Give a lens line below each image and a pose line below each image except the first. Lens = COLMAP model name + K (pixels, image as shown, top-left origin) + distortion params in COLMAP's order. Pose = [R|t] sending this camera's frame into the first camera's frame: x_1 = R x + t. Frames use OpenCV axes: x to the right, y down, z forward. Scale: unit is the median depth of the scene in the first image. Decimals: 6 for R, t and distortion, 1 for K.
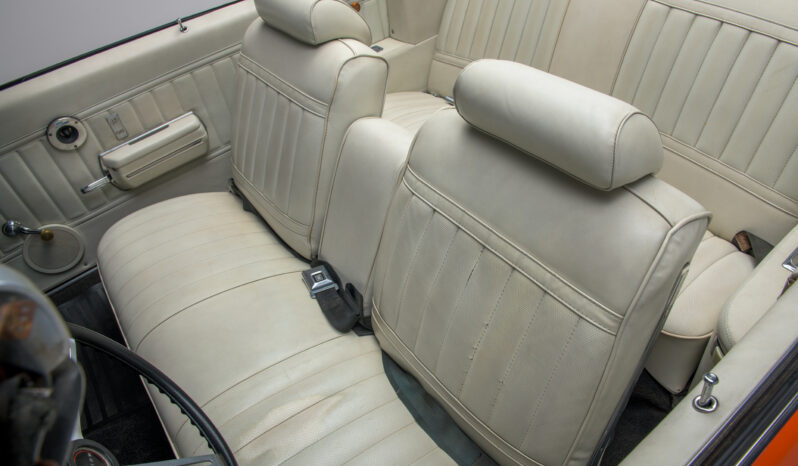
lens RADIAL K [[535.2, 0, 399.0], [0, 535.2, 233.0], [0, 0, 1]] dist [-0.054837, -0.003049]
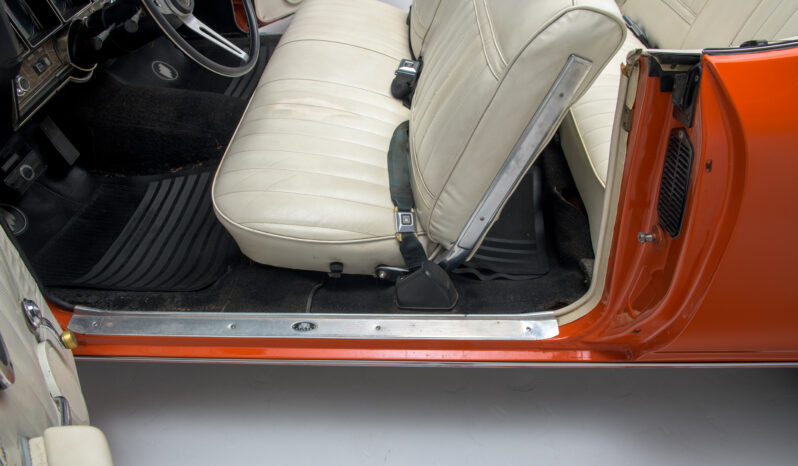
lens RADIAL K [[535.2, 0, 399.0], [0, 535.2, 233.0], [0, 0, 1]] dist [-0.054837, -0.003049]
pose [[0.778311, 0.499887, -0.379929, 0.418158], [-0.478429, 0.864025, 0.156735, 0.198592], [0.406618, 0.059781, 0.911640, -0.106285]]
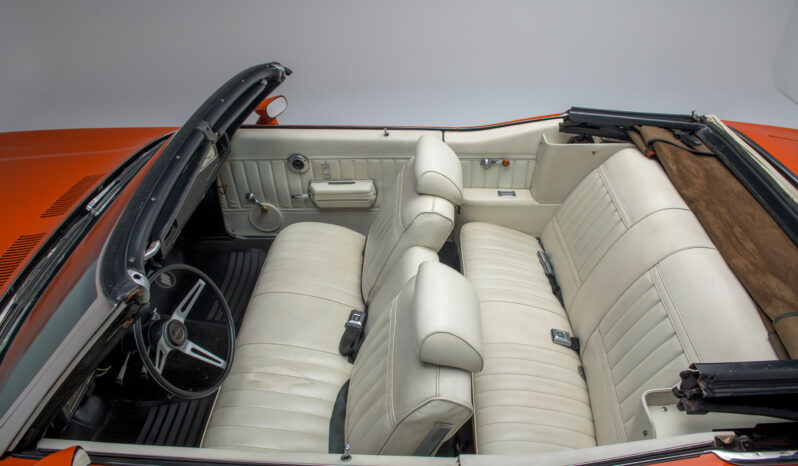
lens RADIAL K [[535.2, 0, 399.0], [0, 535.2, 233.0], [0, 0, 1]] dist [-0.054837, -0.003049]
pose [[0.776021, 0.468845, -0.421872, 0.420963], [-0.489113, 0.869660, 0.066782, -0.257435], [0.398196, 0.154519, 0.904192, -0.367769]]
